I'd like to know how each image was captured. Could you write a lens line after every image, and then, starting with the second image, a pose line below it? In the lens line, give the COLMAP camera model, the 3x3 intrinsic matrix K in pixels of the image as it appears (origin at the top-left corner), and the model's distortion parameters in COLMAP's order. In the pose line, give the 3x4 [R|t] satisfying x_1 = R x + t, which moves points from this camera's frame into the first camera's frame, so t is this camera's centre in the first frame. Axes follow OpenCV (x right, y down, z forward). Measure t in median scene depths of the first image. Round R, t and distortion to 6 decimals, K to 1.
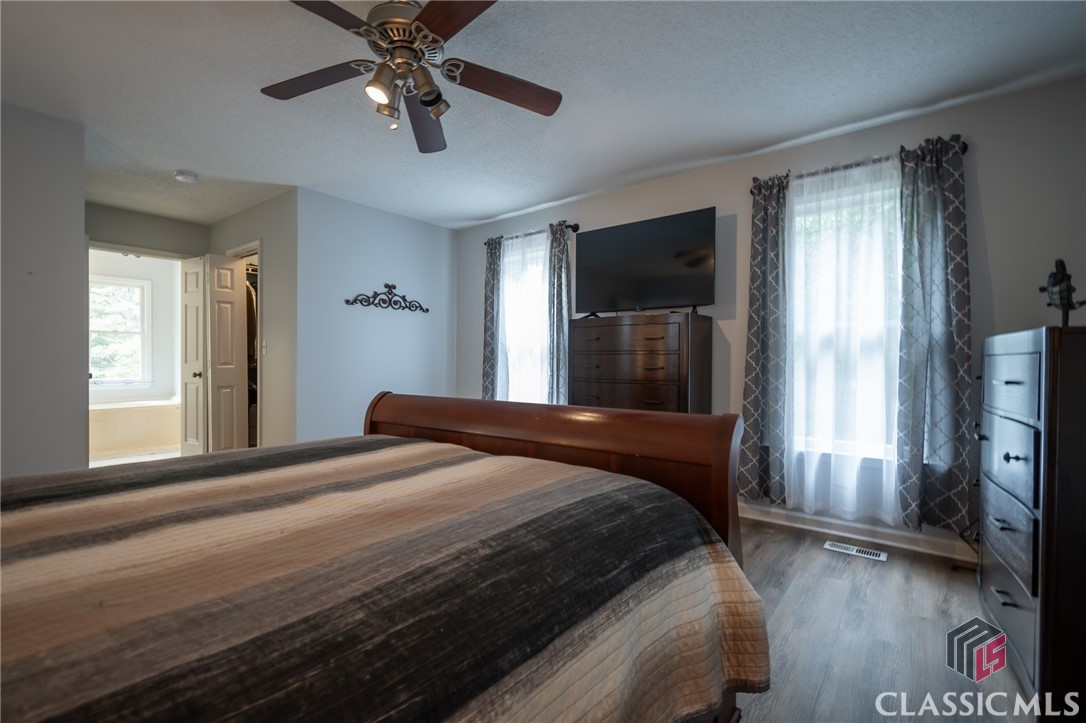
lens RADIAL K [[476.5, 0, 543.0], [0, 476.5, 363.2], [0, 0, 1]] dist [0.004918, -0.002566]
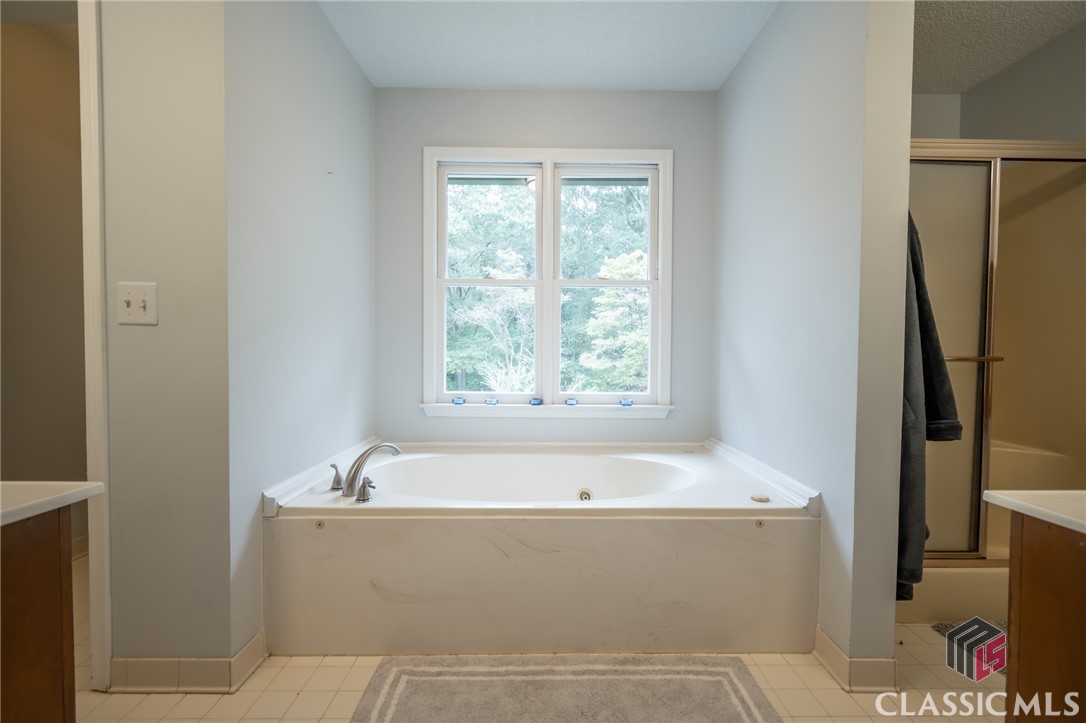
lens RADIAL K [[476.5, 0, 543.5], [0, 476.5, 361.2], [0, 0, 1]] dist [0.004918, -0.002566]
pose [[0.619121, 0.017196, -0.785108, -0.209793], [-0.007800, 0.999846, 0.015748, -0.000192], [0.785257, -0.003626, 0.619159, 0.245549]]
